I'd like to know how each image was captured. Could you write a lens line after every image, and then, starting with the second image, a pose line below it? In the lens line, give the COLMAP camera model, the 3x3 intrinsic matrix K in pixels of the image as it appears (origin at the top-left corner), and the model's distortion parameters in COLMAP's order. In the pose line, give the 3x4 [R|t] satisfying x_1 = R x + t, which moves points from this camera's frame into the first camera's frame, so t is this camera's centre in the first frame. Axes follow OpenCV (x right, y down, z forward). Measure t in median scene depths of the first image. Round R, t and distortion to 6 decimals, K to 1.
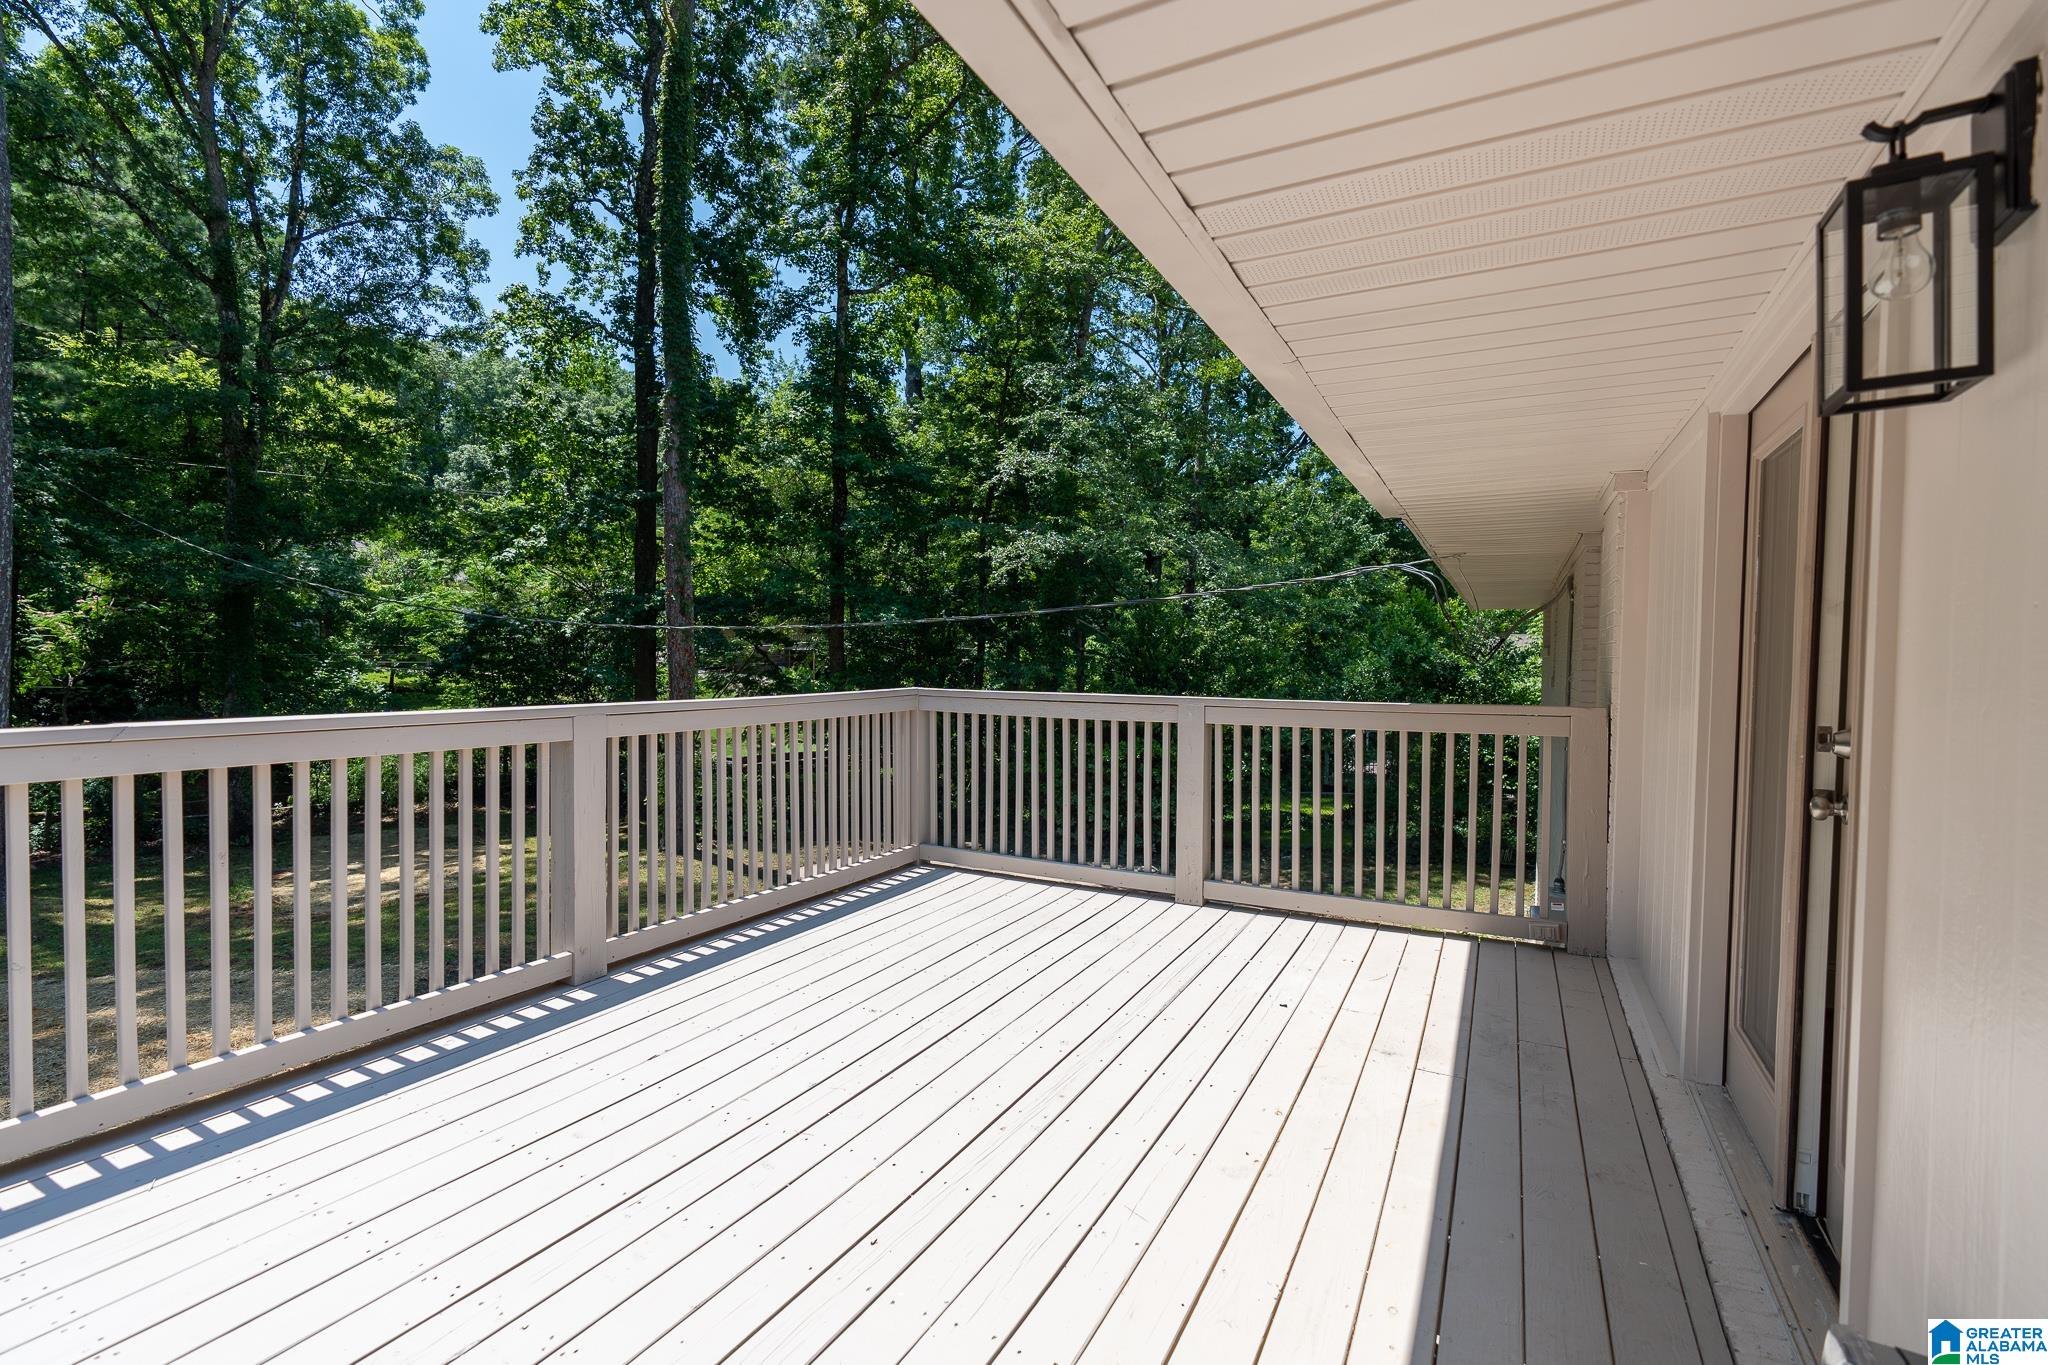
lens RADIAL K [[921.5, 0, 1007.0], [0, 921.5, 681.7], [0, 0, 1]] dist [-0.022964, 0.008740]
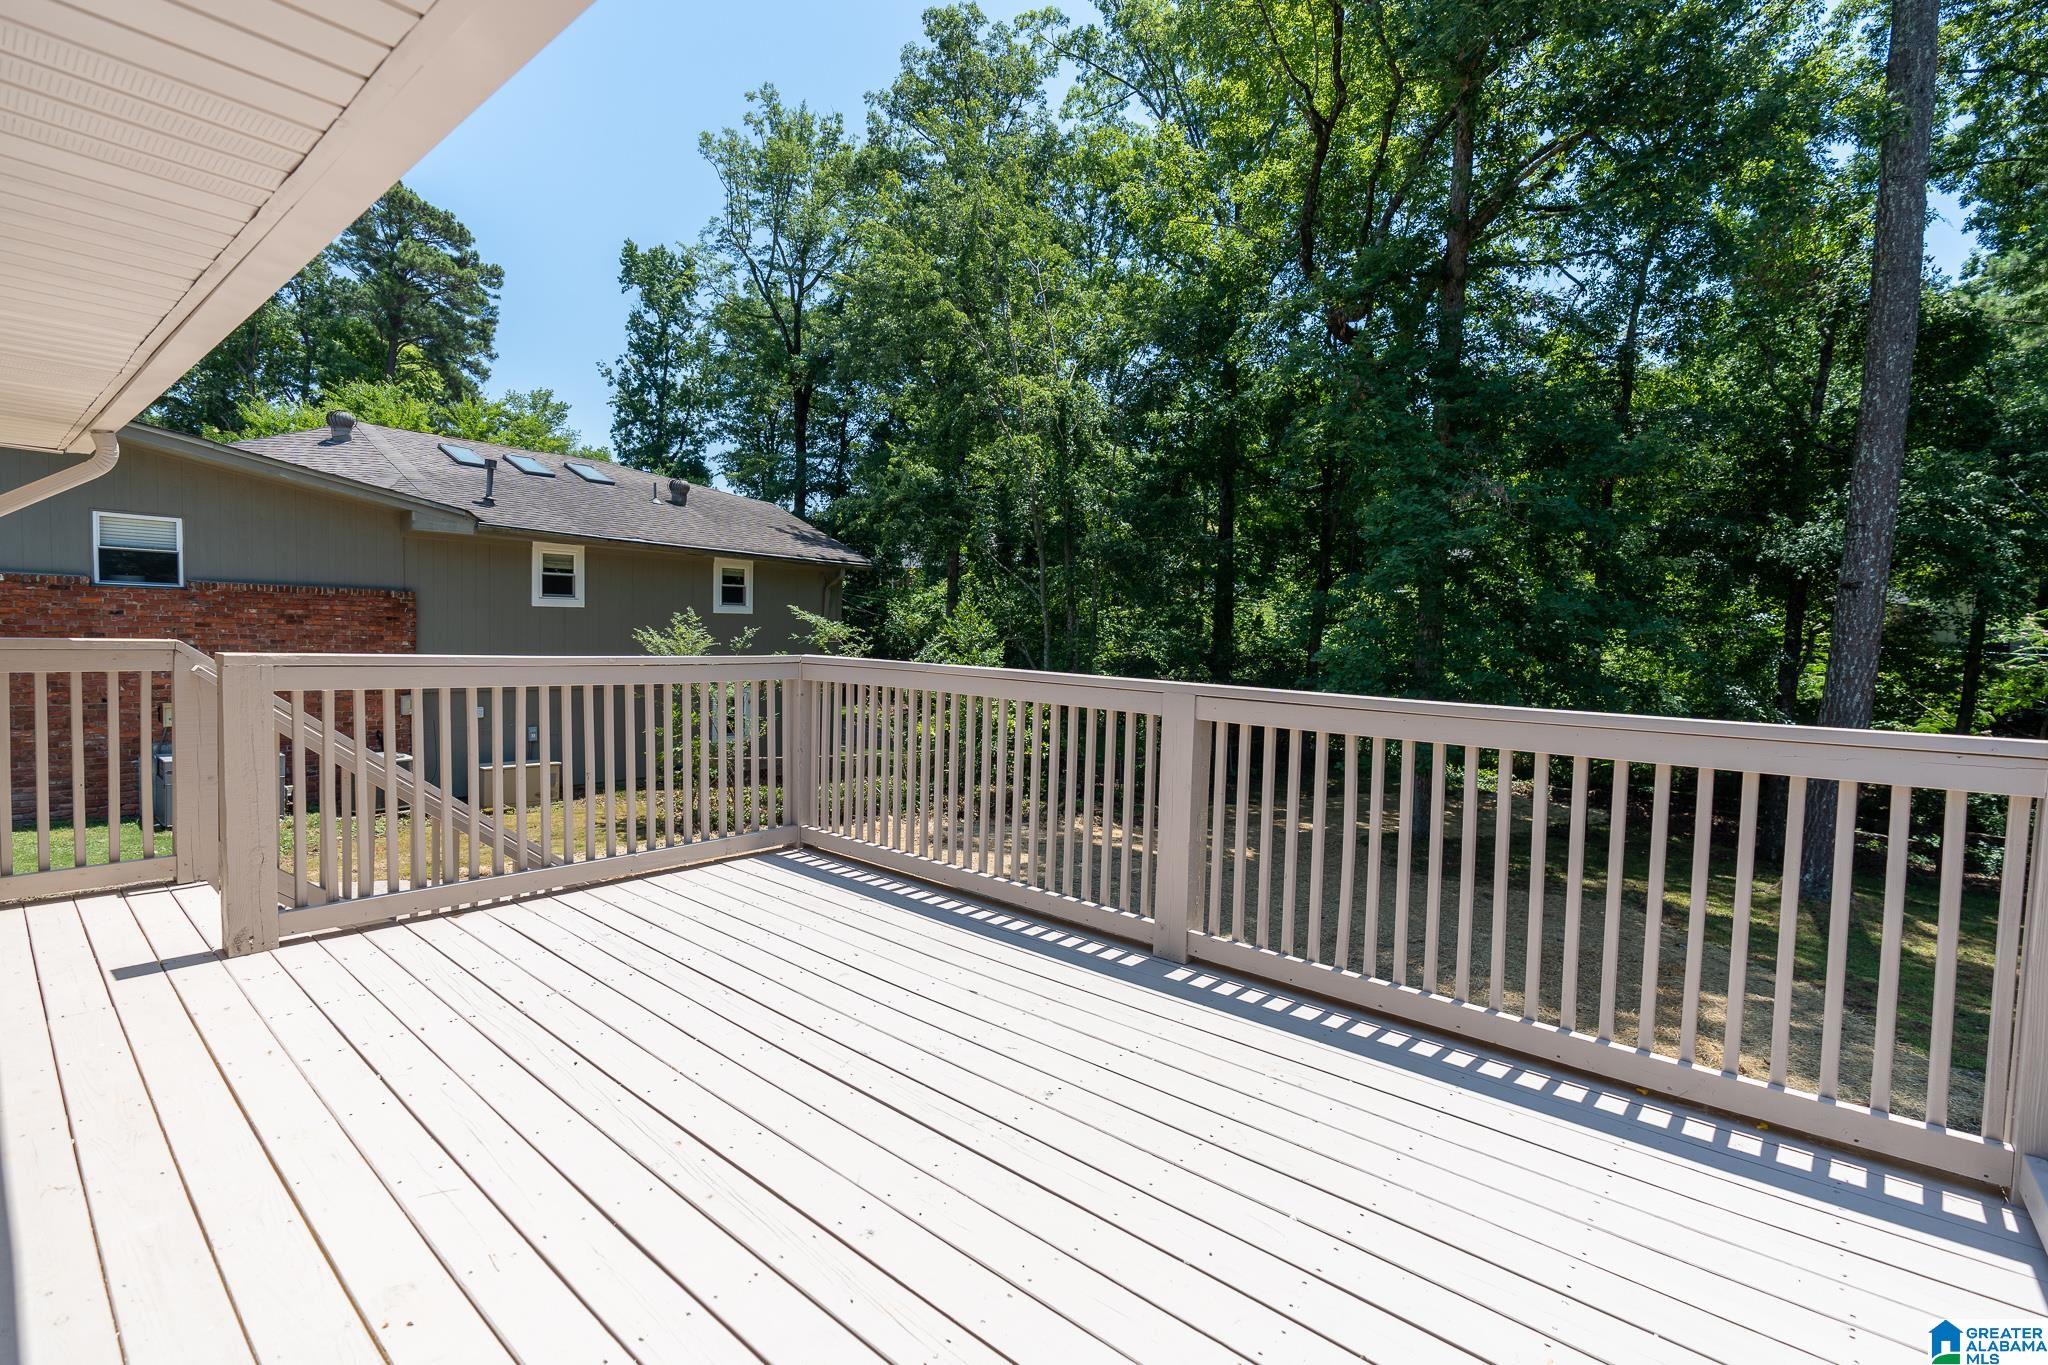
lens RADIAL K [[924.3, 0, 1014.8], [0, 924.3, 682.0], [0, 0, 1]] dist [-0.001530, 0.000782]
pose [[-0.208338, 0.041501, -0.977176, 0.549830], [-0.058987, 0.996747, 0.054908, -0.018622], [0.976276, 0.069081, -0.205213, 1.033323]]
